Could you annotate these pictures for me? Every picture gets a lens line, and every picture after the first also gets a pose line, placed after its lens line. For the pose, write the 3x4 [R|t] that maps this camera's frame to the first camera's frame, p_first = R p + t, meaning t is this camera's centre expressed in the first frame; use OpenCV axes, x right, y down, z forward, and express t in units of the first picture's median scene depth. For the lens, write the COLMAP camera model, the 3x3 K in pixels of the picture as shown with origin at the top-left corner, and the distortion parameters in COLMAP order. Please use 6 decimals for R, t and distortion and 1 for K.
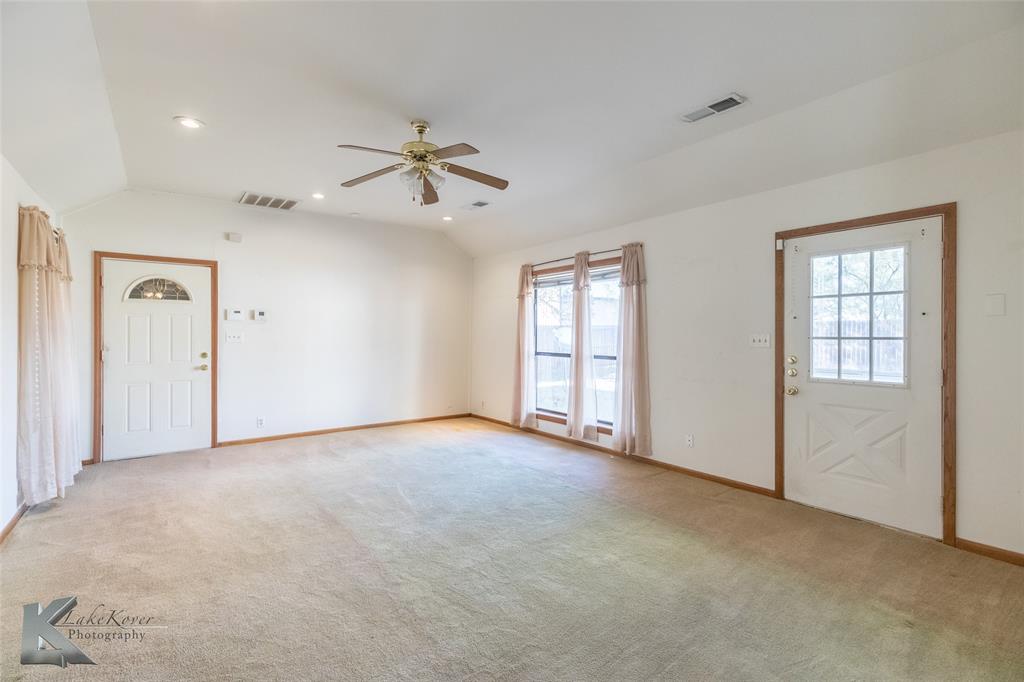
lens RADIAL K [[460.2, 0, 510.7], [0, 460.2, 335.7], [0, 0, 1]] dist [0.010052, -0.003221]
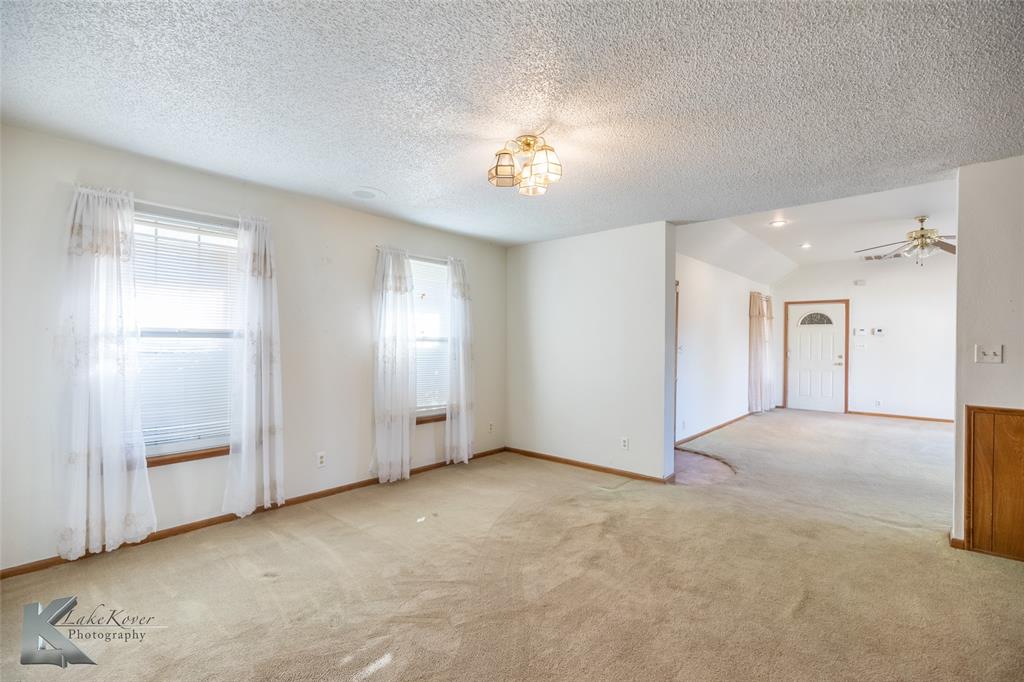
lens RADIAL K [[460.2, 0, 510.6], [0, 460.2, 346.9], [0, 0, 1]] dist [0.010052, -0.003221]
pose [[0.195871, 0.012506, -0.980550, 0.803286], [-0.011147, 0.999882, 0.010526, 0.003300], [0.980566, 0.008868, 0.195987, -0.536536]]
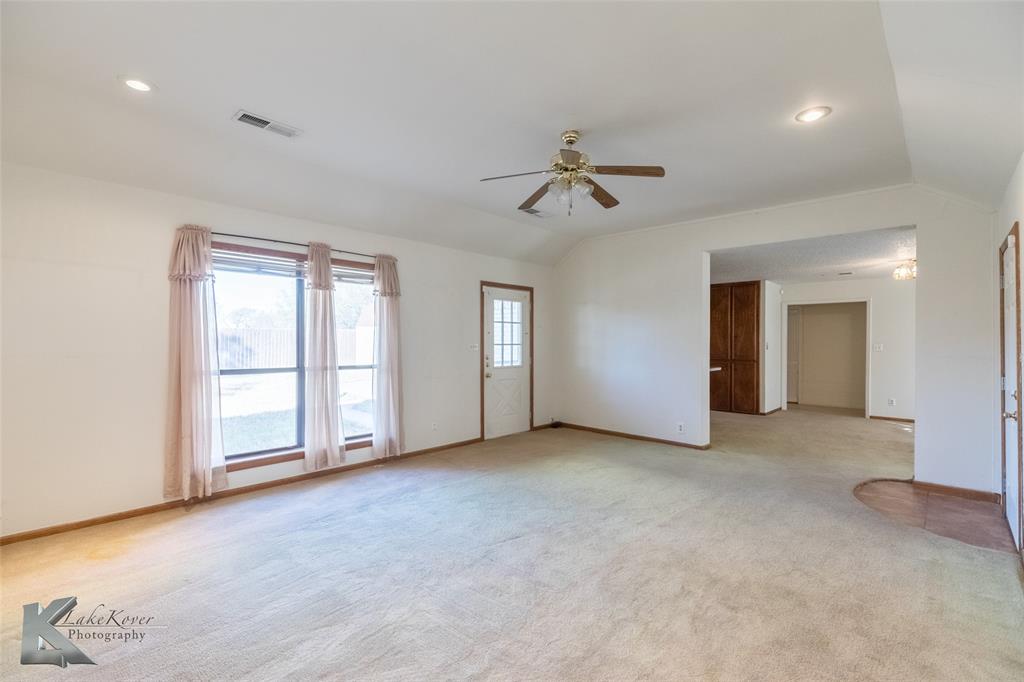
lens RADIAL K [[460.2, 0, 511.3], [0, 460.2, 339.5], [0, 0, 1]] dist [0.010052, -0.003221]
pose [[-0.169833, 0.000380, 0.985473, -0.816216], [-0.002600, 0.999996, -0.000834, -0.009139], [-0.985469, -0.002704, -0.169832, 0.902343]]
